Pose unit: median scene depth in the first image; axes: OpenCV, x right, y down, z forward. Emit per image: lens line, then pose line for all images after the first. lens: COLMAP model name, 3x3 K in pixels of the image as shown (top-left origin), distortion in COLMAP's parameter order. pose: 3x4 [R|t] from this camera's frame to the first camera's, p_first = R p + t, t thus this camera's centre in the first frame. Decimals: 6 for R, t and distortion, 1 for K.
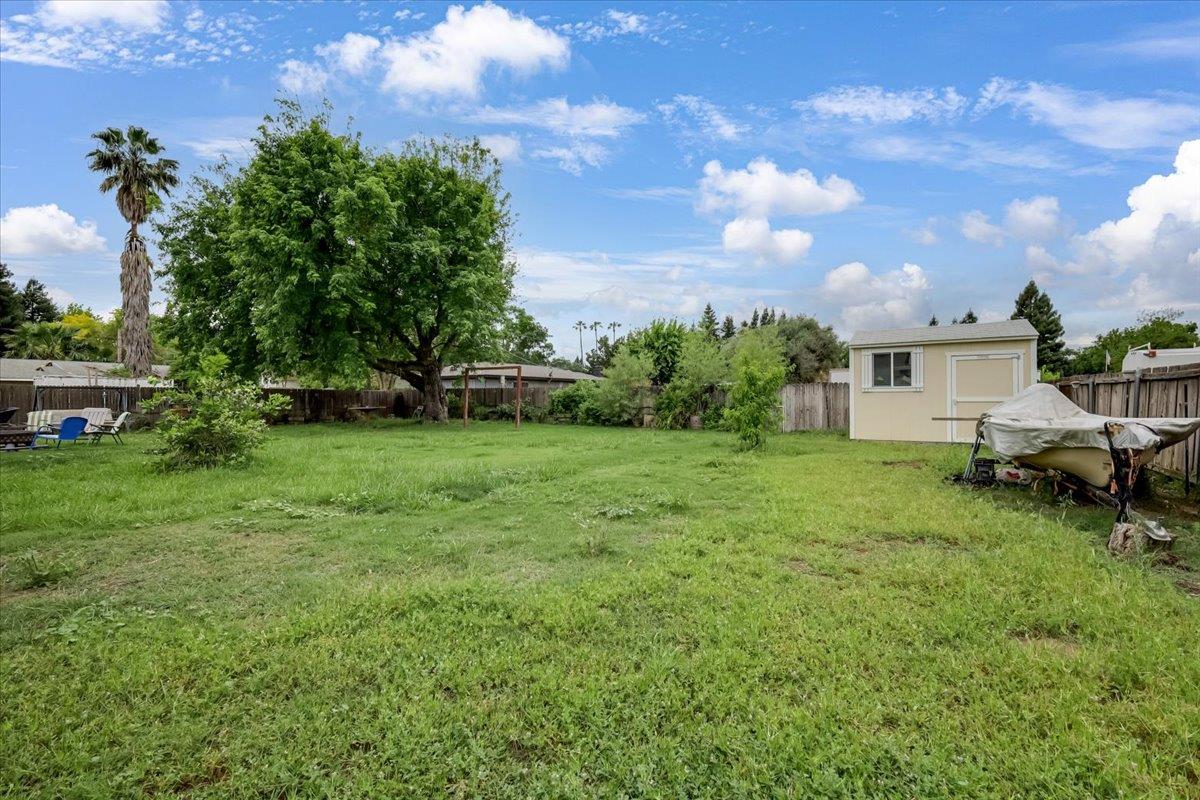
lens RADIAL K [[527.7, 0, 599.7], [0, 527.7, 392.9], [0, 0, 1]] dist [0.000337, -0.000478]
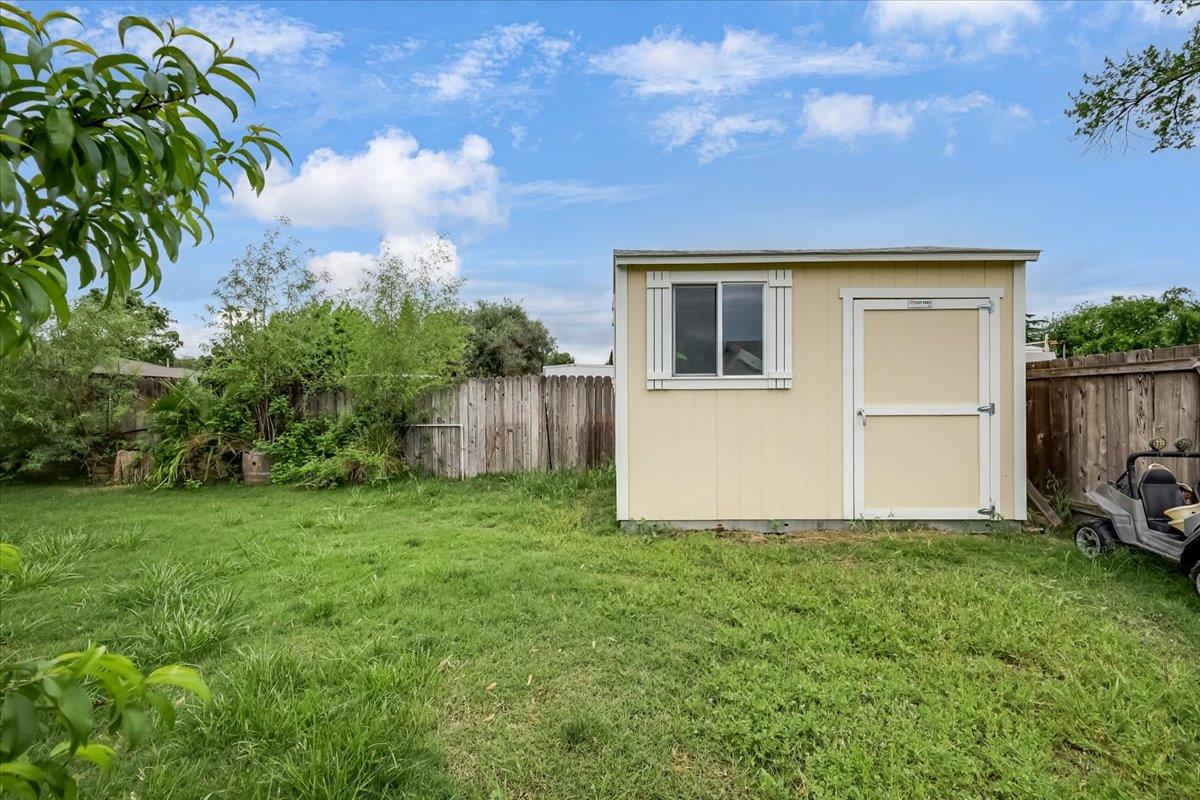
lens RADIAL K [[527.7, 0, 593.9], [0, 527.7, 401.5], [0, 0, 1]] dist [0.000337, -0.000478]
pose [[0.865160, 0.004858, 0.501472, 0.212393], [-0.003771, 0.999988, -0.003182, 0.005616], [-0.501481, 0.000862, 0.865168, 0.528400]]
